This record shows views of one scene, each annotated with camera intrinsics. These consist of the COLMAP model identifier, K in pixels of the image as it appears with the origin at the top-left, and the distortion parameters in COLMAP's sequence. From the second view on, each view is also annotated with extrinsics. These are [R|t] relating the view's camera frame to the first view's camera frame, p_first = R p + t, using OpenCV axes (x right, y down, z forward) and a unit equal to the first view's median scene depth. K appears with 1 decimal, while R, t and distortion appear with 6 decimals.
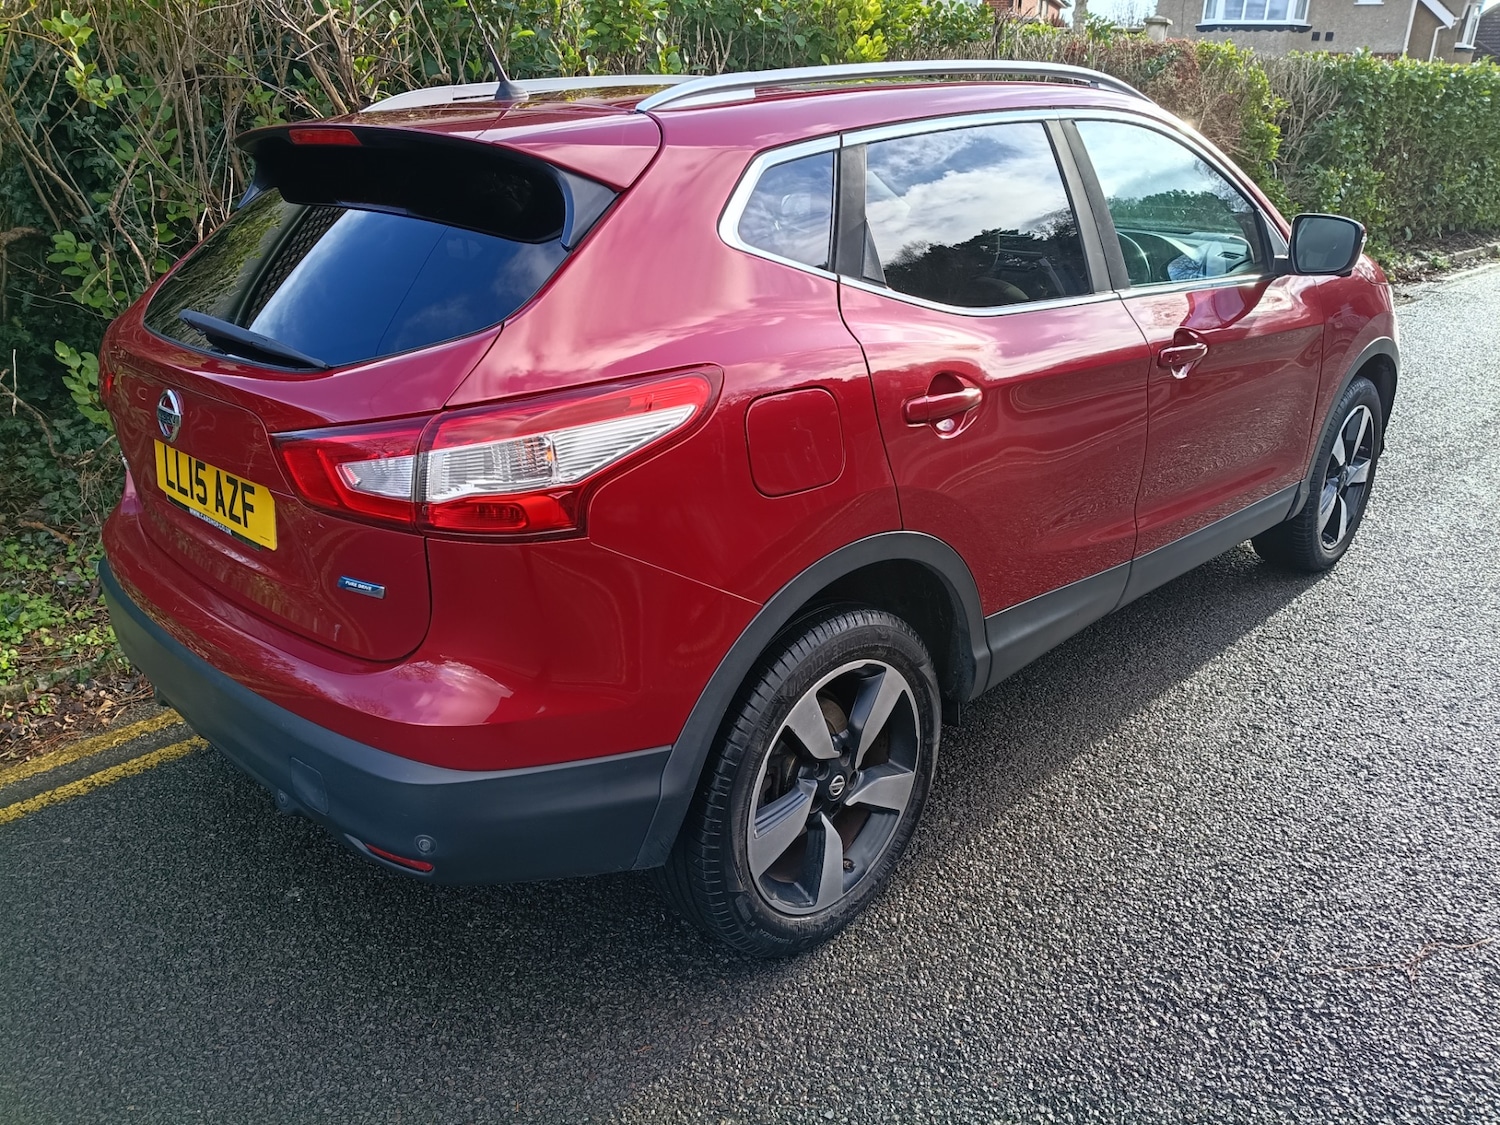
lens RADIAL K [[1156.1, 0, 752.3], [0, 1156.1, 561.6], [0, 0, 1]] dist [-0.011987, -0.008646]
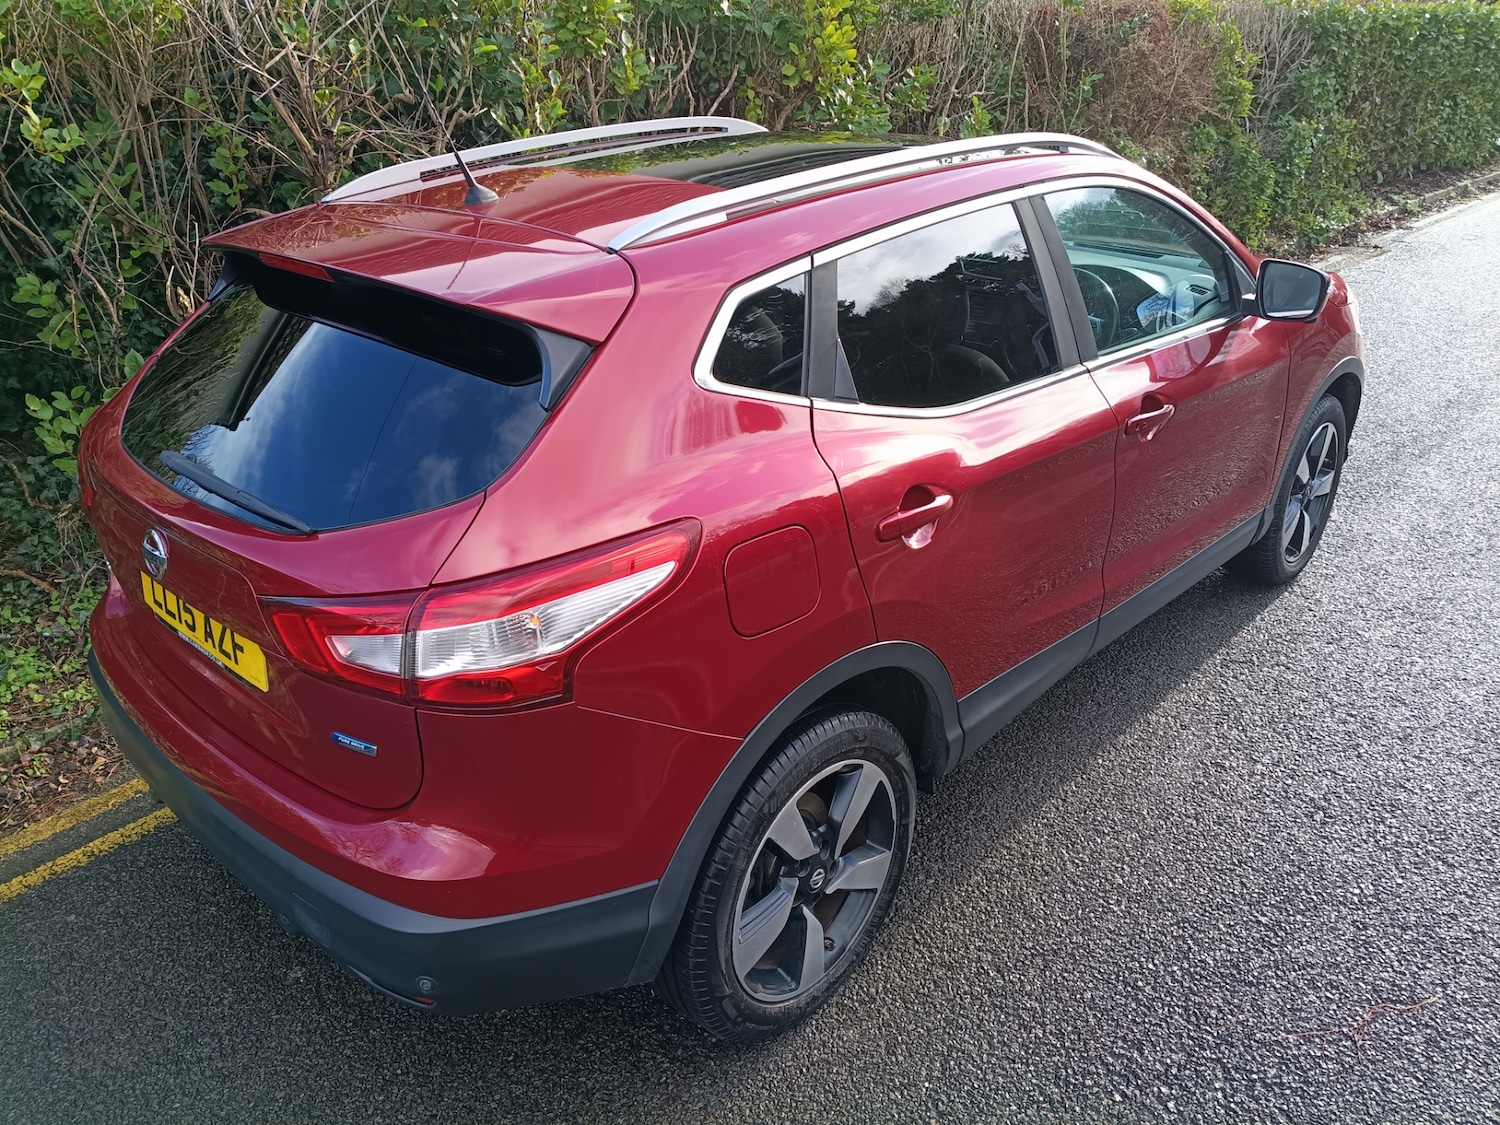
lens RADIAL K [[1152.1, 0, 750.0], [0, 1152.1, 562.5], [0, 0, 1]] dist [-0.018357, 0.001897]
pose [[0.999652, -0.018909, 0.018409, -0.000756], [0.017618, 0.997536, 0.067911, -0.134418], [-0.019648, -0.067563, 0.997522, -0.013536]]
